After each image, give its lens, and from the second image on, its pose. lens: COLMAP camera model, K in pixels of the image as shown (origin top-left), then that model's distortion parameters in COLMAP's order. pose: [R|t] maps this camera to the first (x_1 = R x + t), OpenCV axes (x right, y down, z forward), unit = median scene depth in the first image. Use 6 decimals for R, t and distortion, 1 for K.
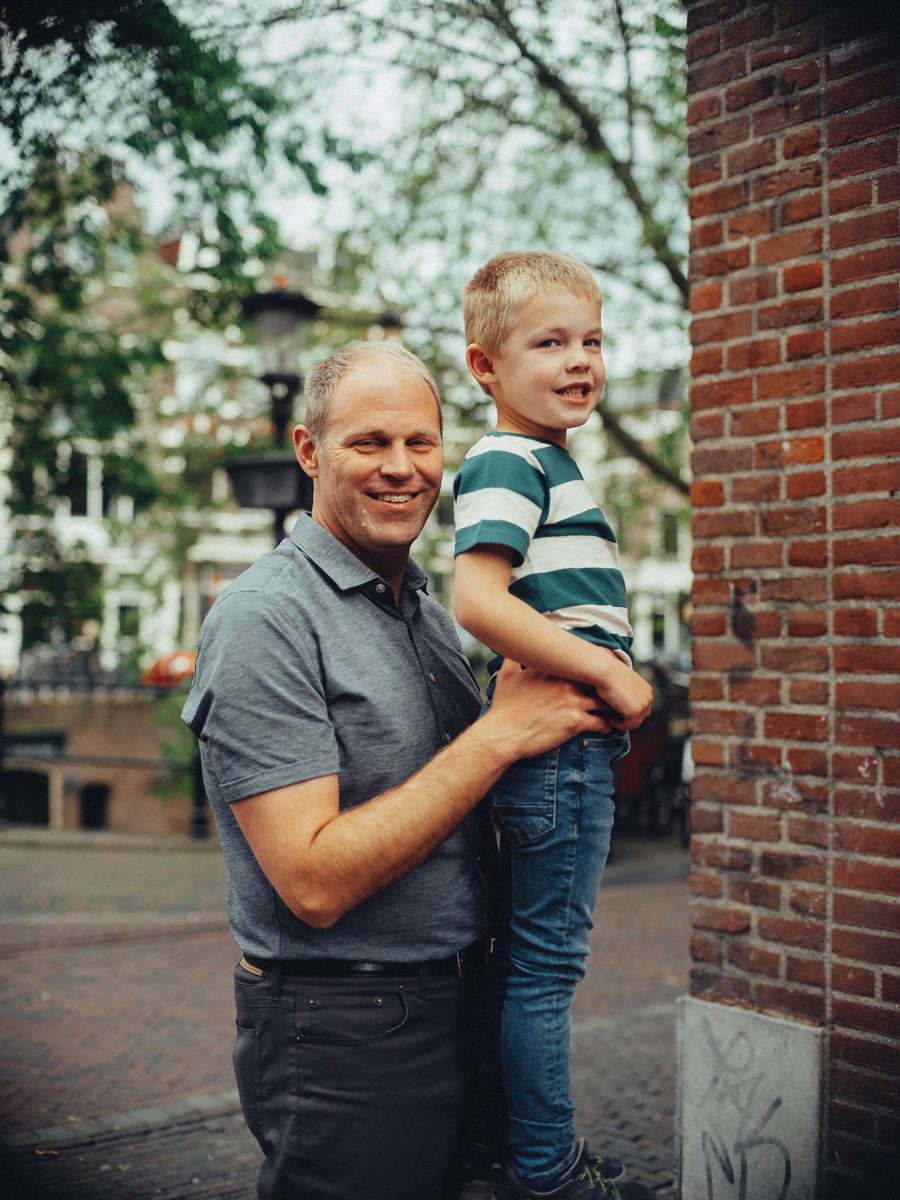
lens RADIAL K [[1563.3, 0, 453.9], [0, 1563.3, 608.6], [0, 0, 1]] dist [-0.109796, 0.000000]
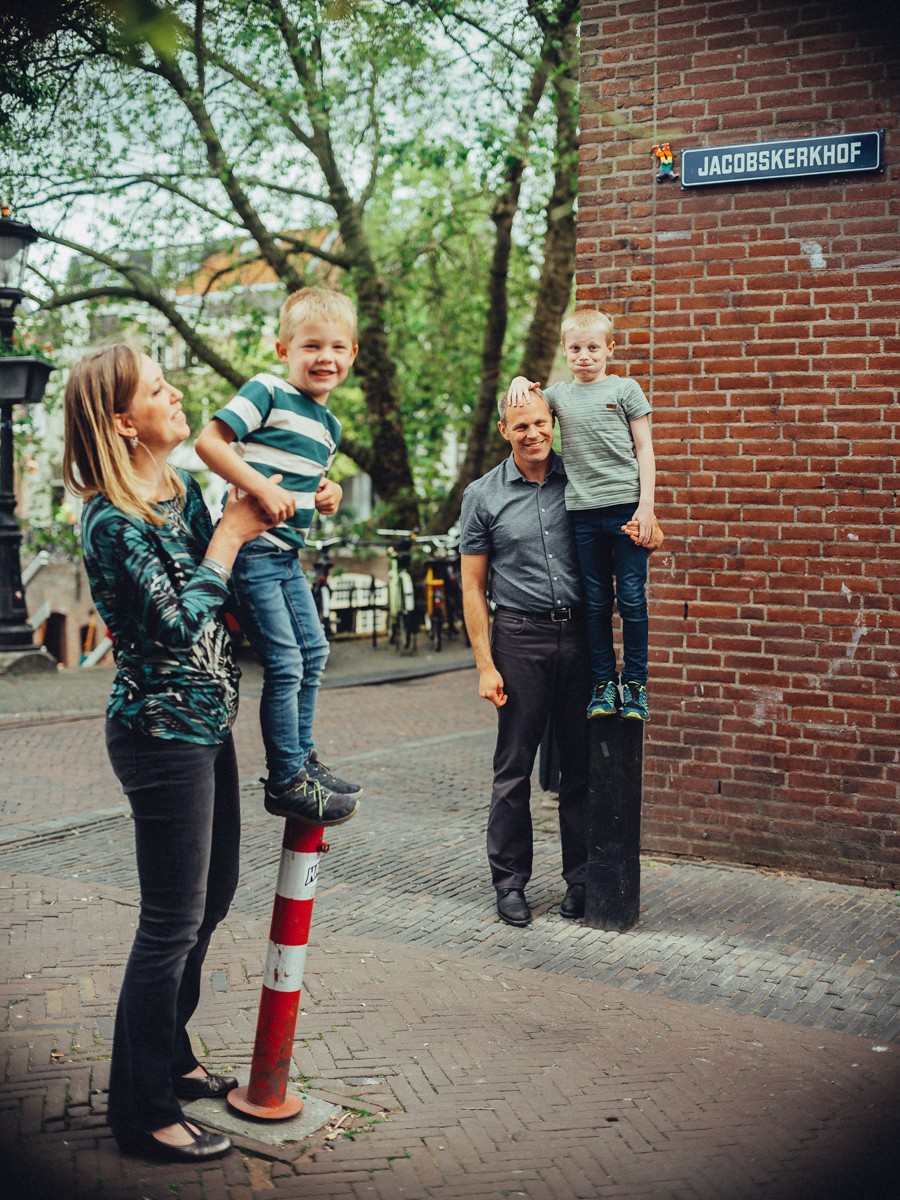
lens RADIAL K [[1563.3, 0, 450.6], [0, 1563.3, 593.1], [0, 0, 1]] dist [-0.109796, 0.000000]
pose [[0.933866, -0.005570, 0.357580, -0.792628], [-0.019191, 0.997657, 0.065662, 0.005620], [-0.357108, -0.068182, 0.931571, -0.951168]]
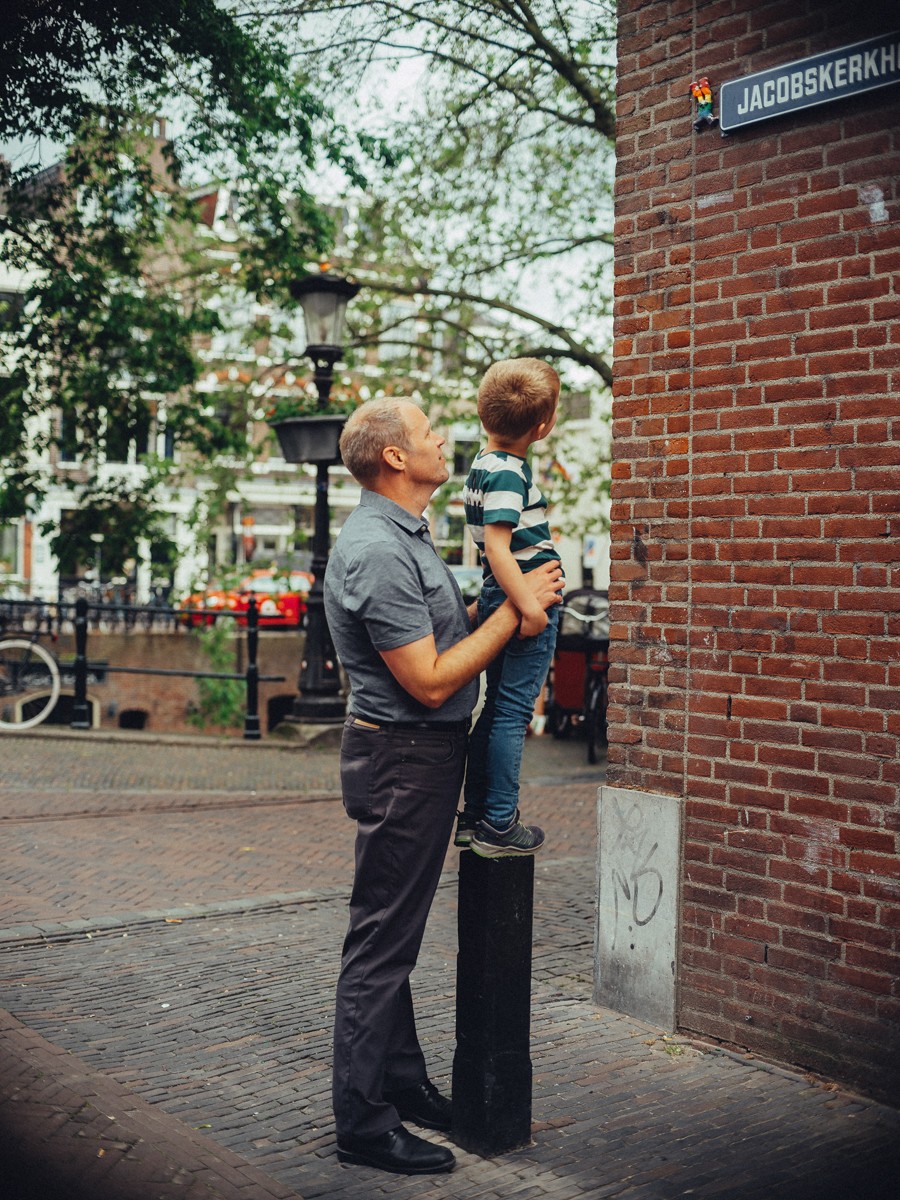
lens RADIAL K [[1563.3, 0, 447.2], [0, 1563.3, 600.4], [0, 0, 1]] dist [-0.109796, 0.000000]
pose [[0.999774, 0.014058, -0.015978, 0.011905], [-0.013550, 0.999414, 0.031438, 0.011911], [0.016411, -0.031215, 0.999378, -0.635364]]
